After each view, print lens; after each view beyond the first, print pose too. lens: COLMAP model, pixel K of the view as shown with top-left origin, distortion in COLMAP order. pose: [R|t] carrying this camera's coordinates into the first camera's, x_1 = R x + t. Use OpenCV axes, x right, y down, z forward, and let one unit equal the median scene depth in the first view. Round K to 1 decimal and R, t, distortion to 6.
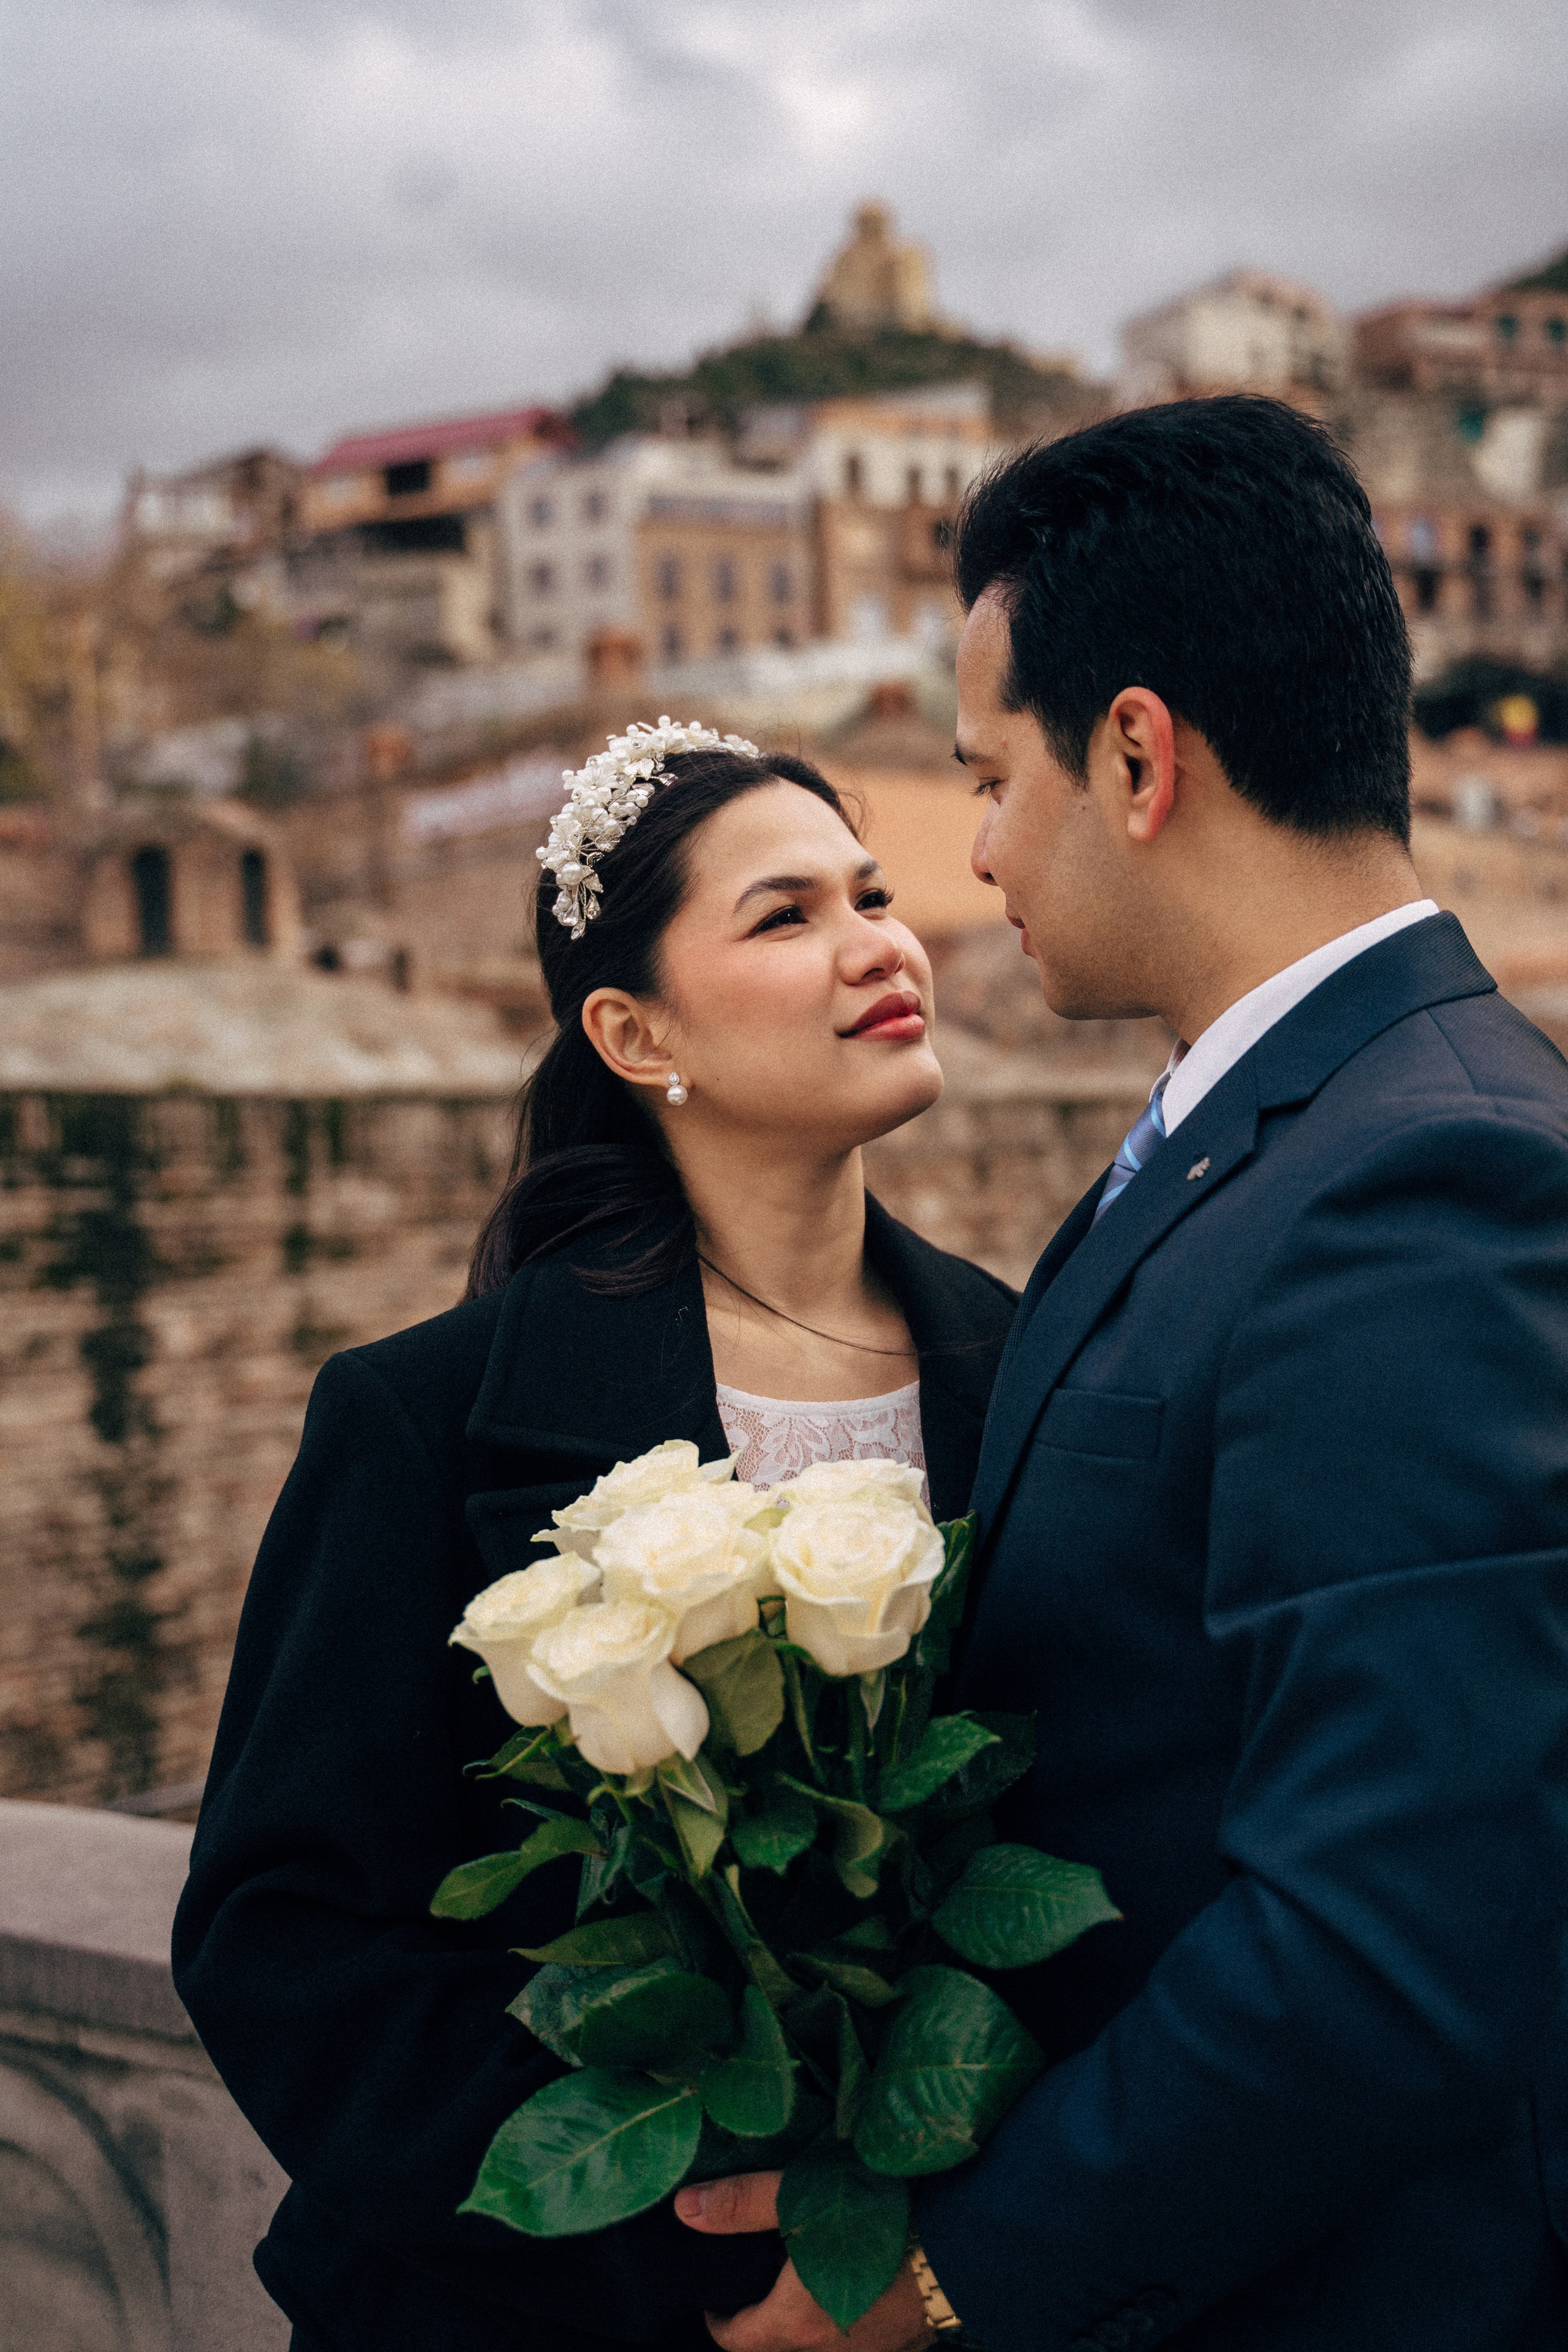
lens RADIAL K [[2566.0, 0, 782.2], [0, 2566.0, 1284.7], [0, 0, 1]] dist [-0.038634, -0.019039]
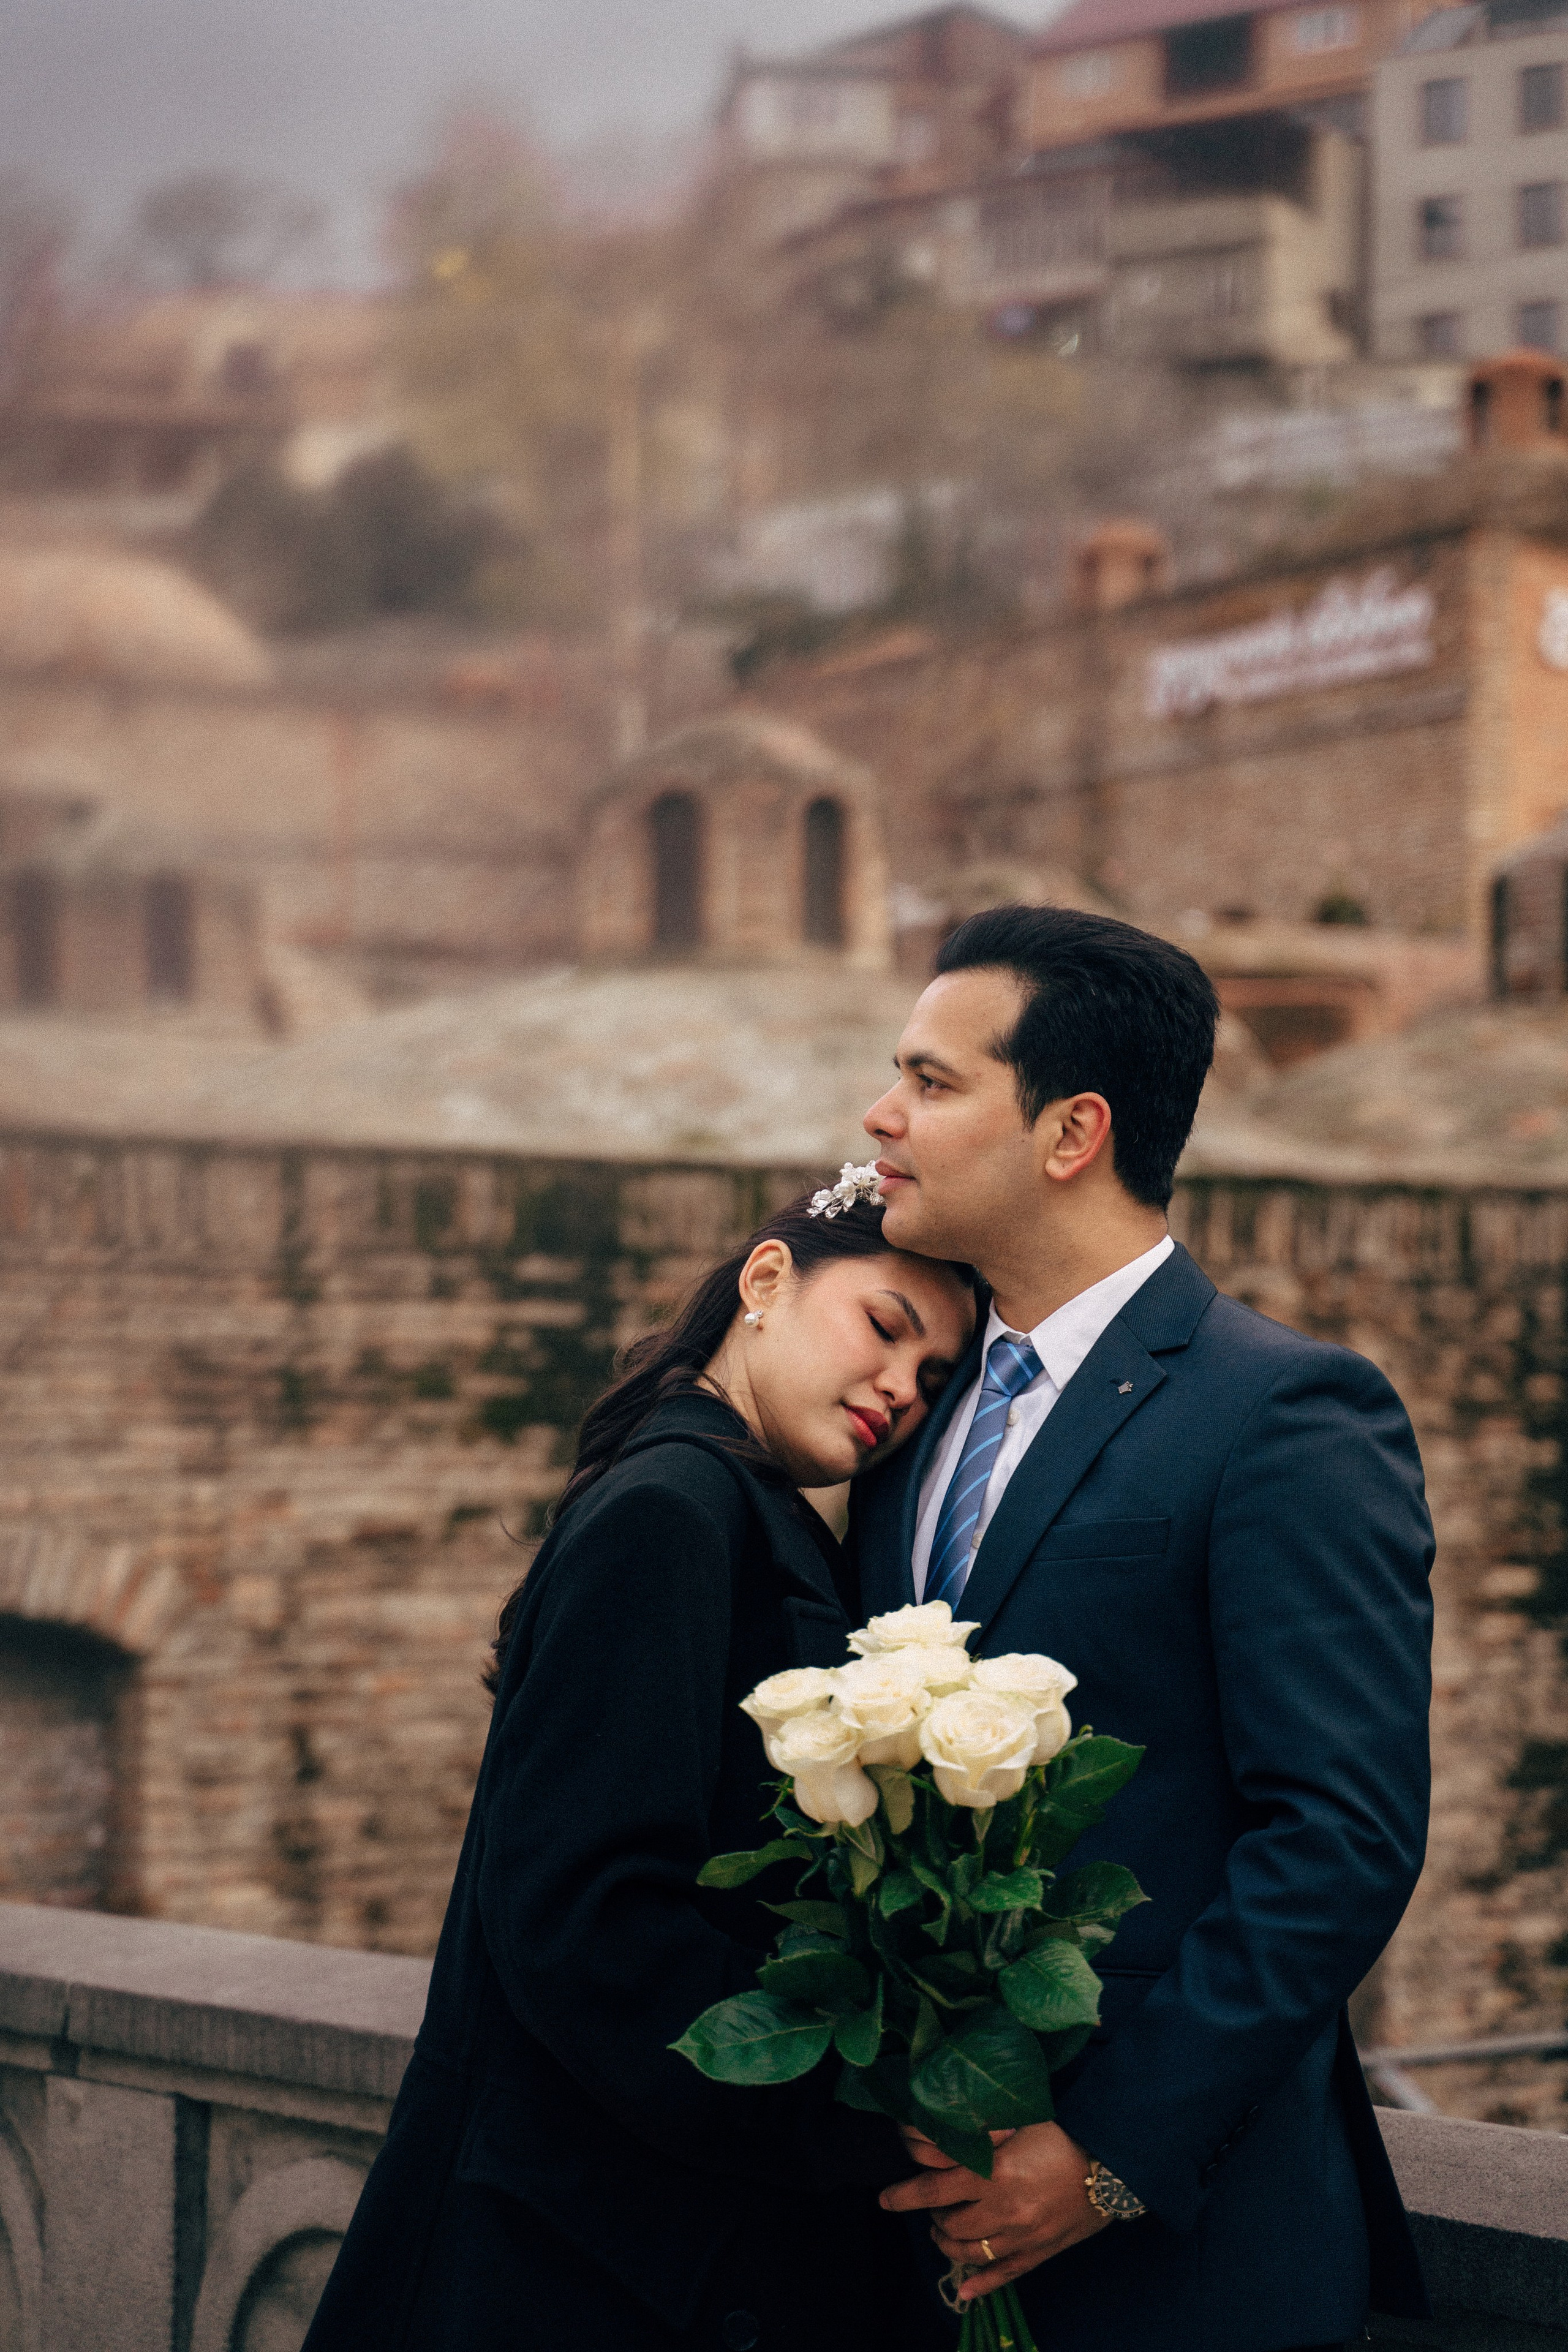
lens RADIAL K [[5119.4, 0, 784.0], [0, 5119.4, 1176.0], [0, 0, 1]] dist [0.074231, 0.214196]
pose [[0.971533, 0.043623, -0.232851, 0.044326], [-0.057570, 0.996910, -0.053440, 0.000196], [0.229801, 0.065324, 0.971043, -0.133012]]
